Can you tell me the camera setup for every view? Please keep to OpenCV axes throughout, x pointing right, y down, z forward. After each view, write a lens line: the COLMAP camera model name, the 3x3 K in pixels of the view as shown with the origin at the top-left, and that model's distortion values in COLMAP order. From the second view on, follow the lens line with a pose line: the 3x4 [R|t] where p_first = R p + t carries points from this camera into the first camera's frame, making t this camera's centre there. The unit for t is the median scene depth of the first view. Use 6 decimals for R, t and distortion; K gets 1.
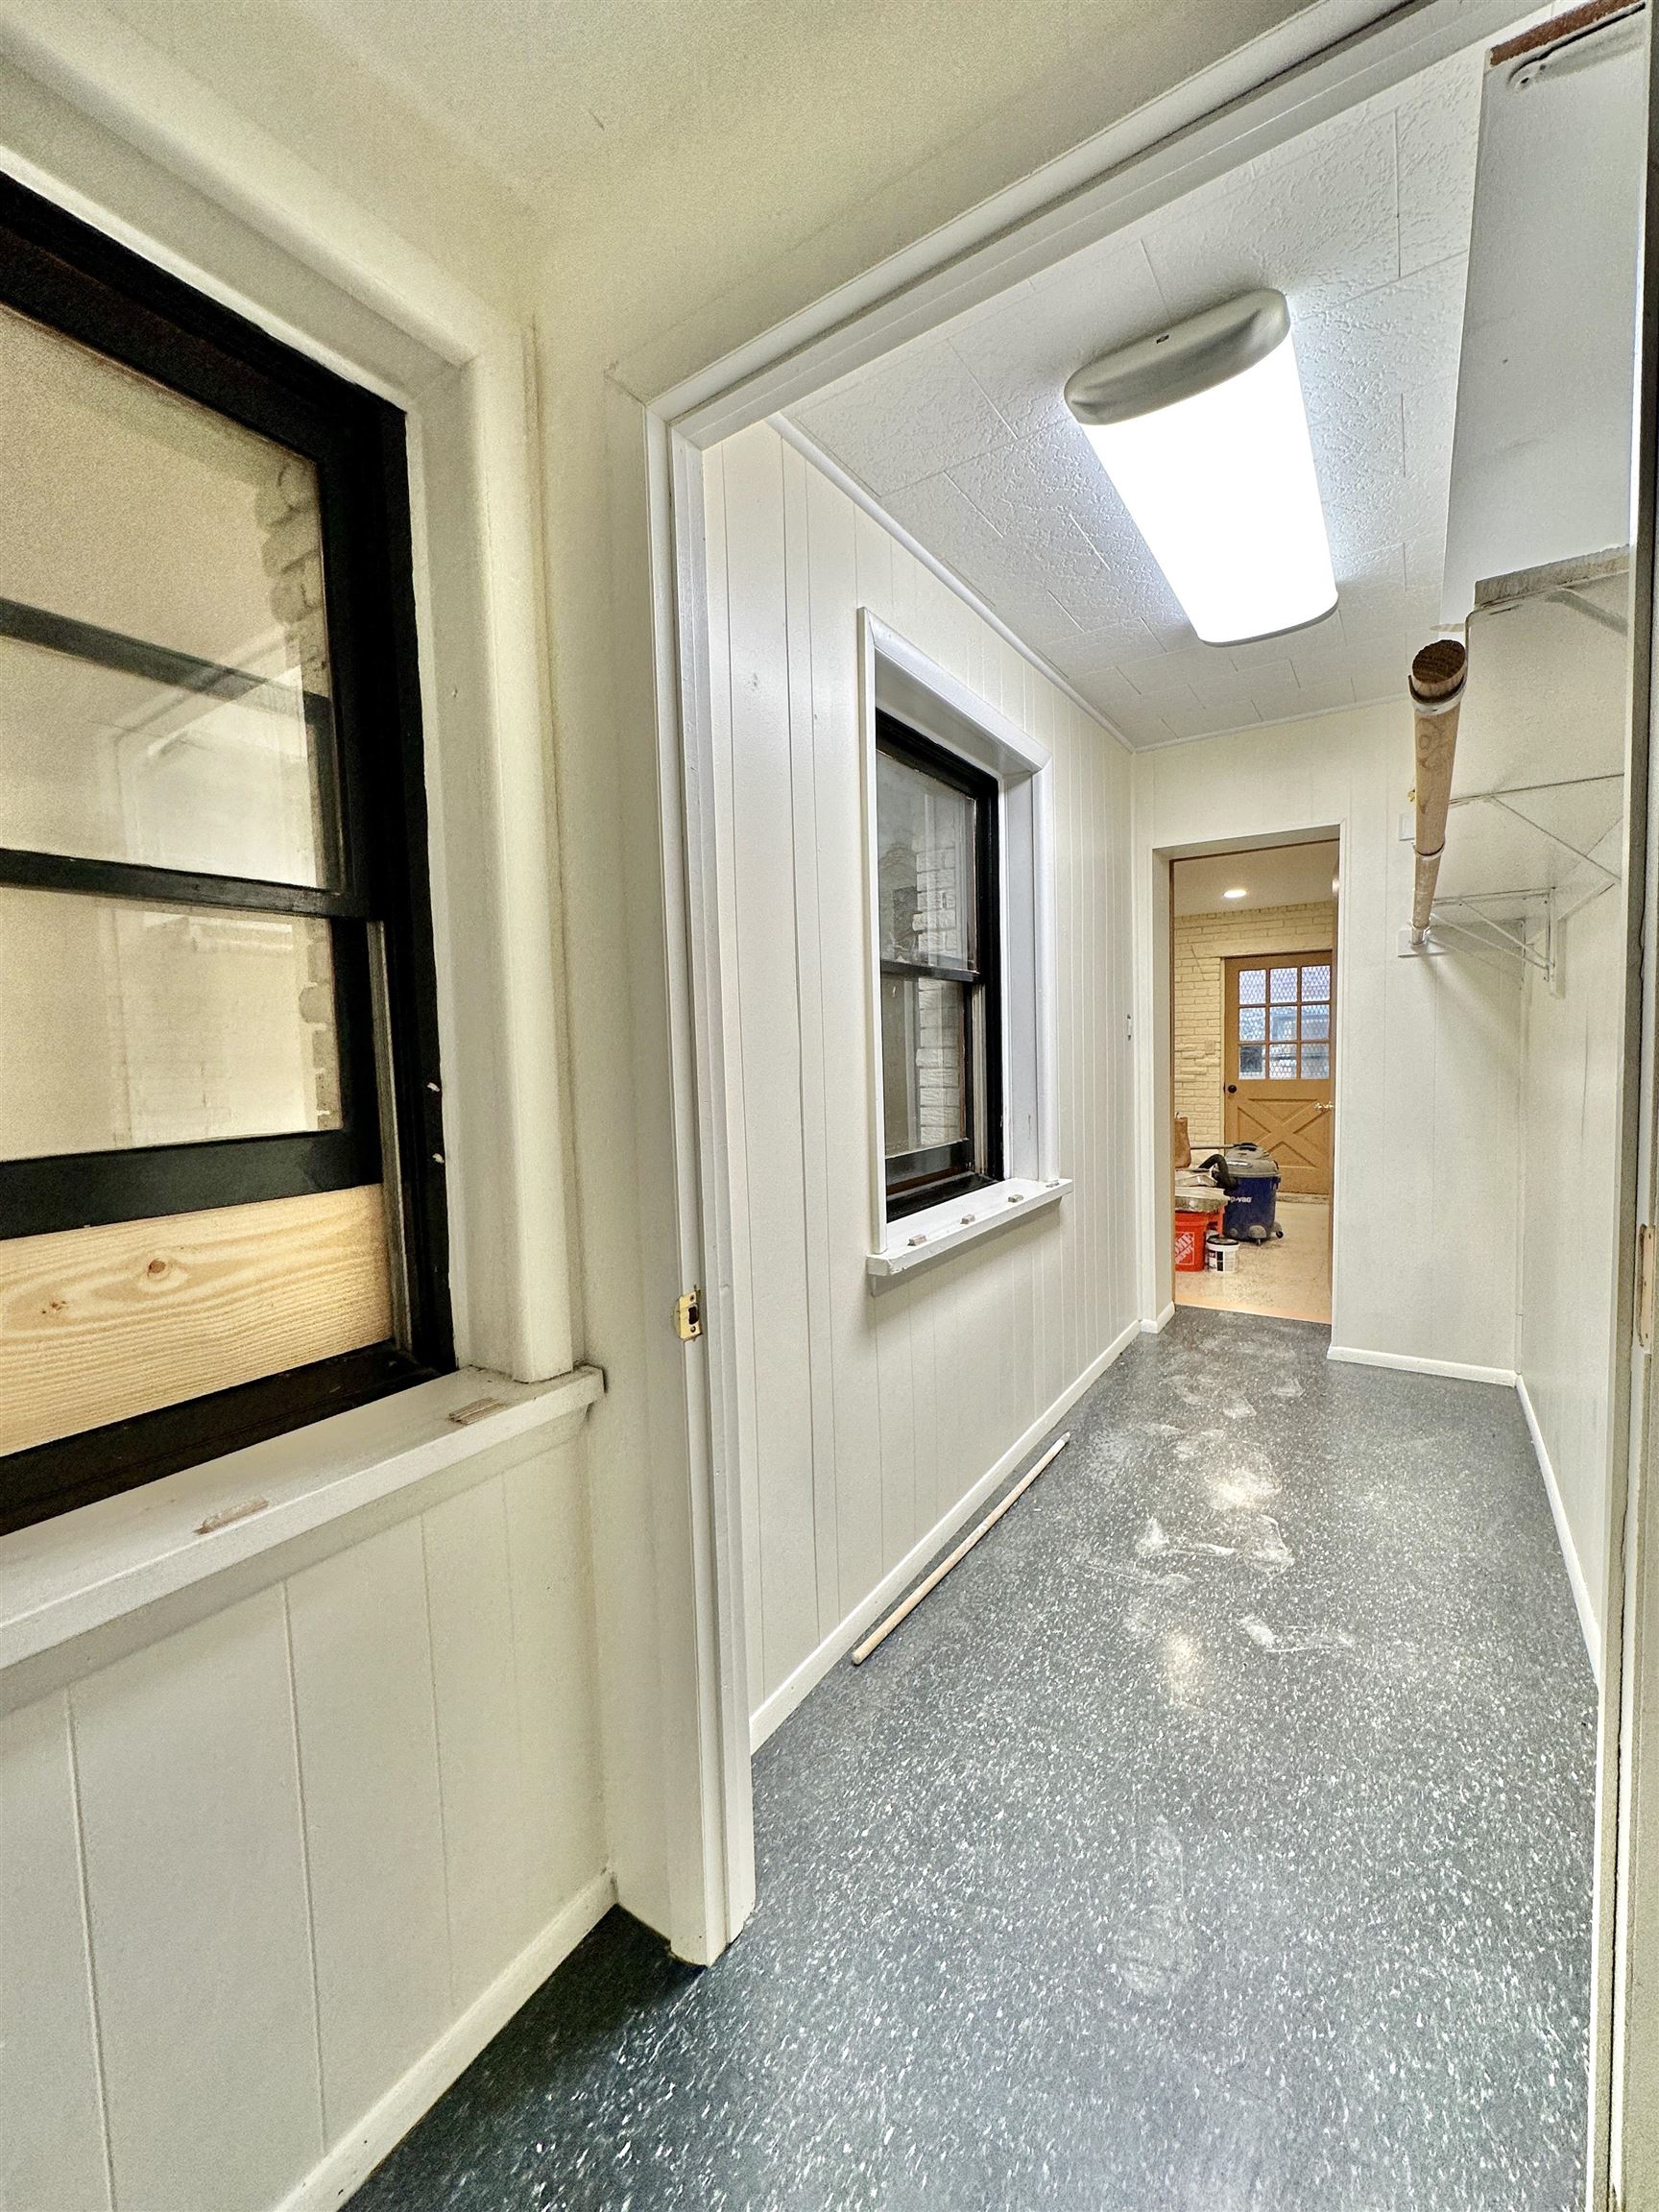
lens RADIAL K [[887.2, 0, 829.4], [0, 887.2, 1103.6], [0, 0, 1]] dist [-0.001597, 0.000433]
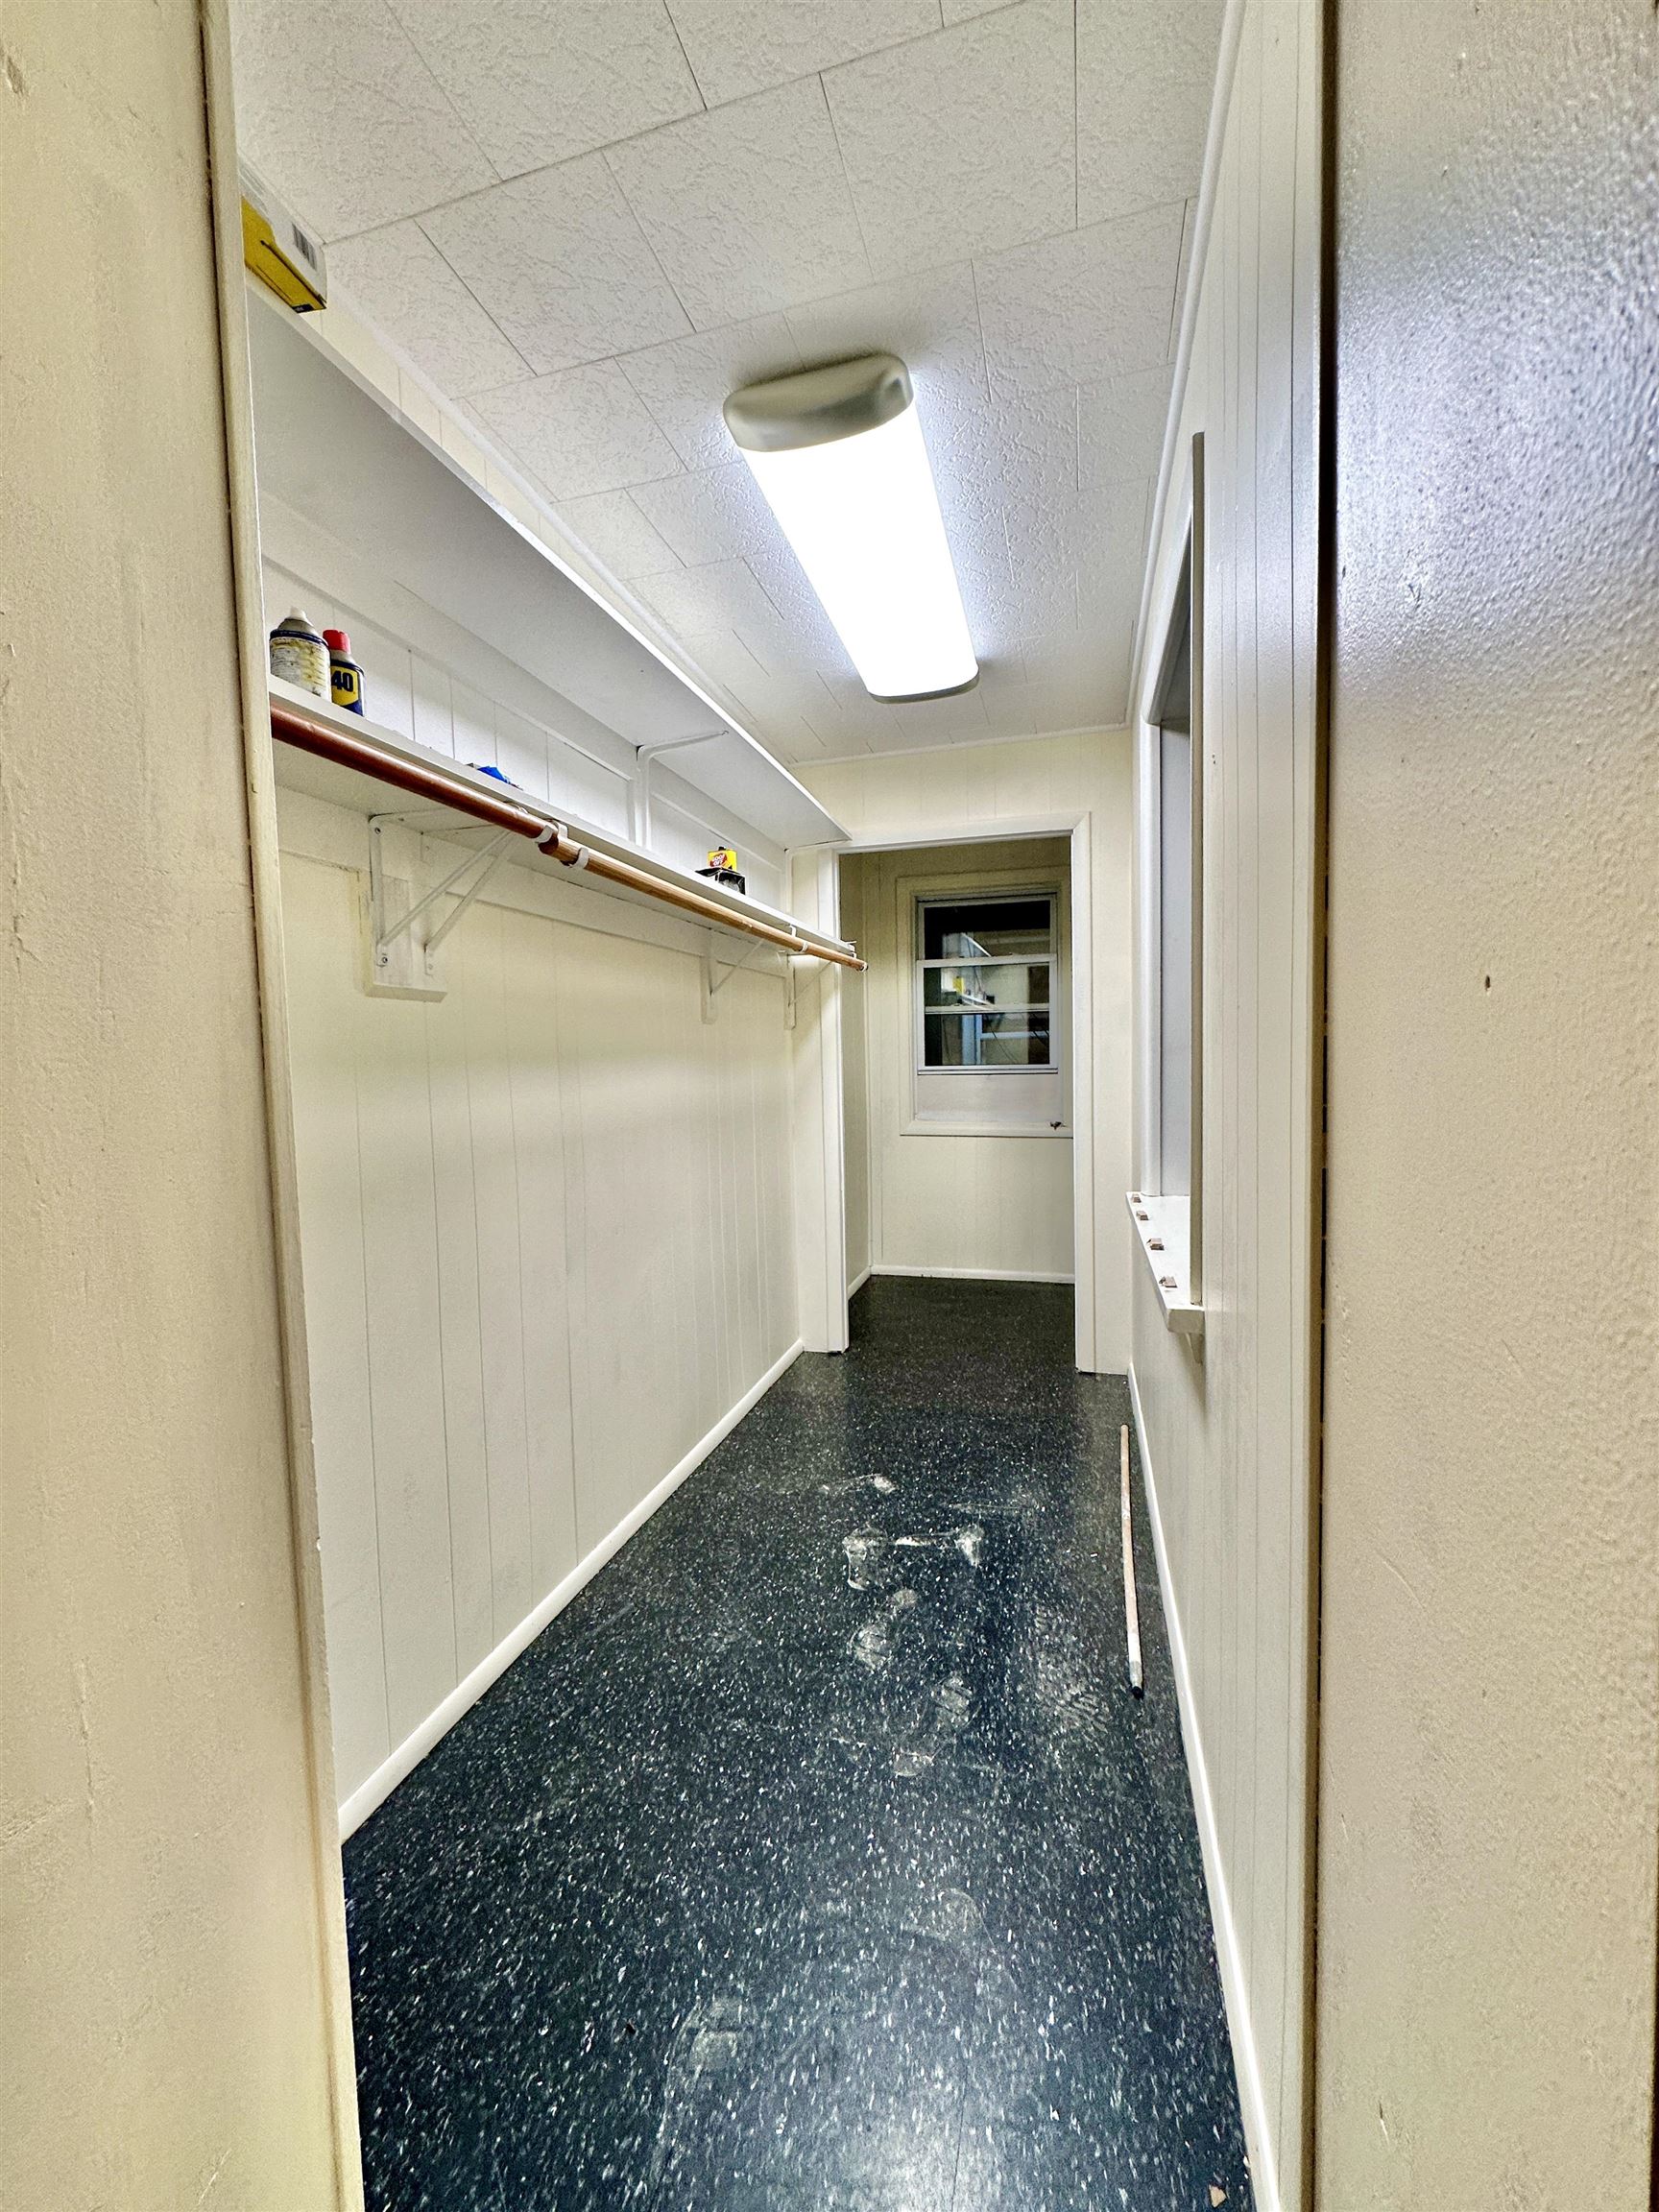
lens RADIAL K [[887.2, 0, 826.5], [0, 887.2, 1106.3], [0, 0, 1]] dist [-0.001597, 0.000433]
pose [[-0.952899, 0.058696, -0.297554, 0.807190], [0.020985, 0.991502, 0.128384, -0.127426], [0.302561, 0.116093, -0.946033, 1.886117]]
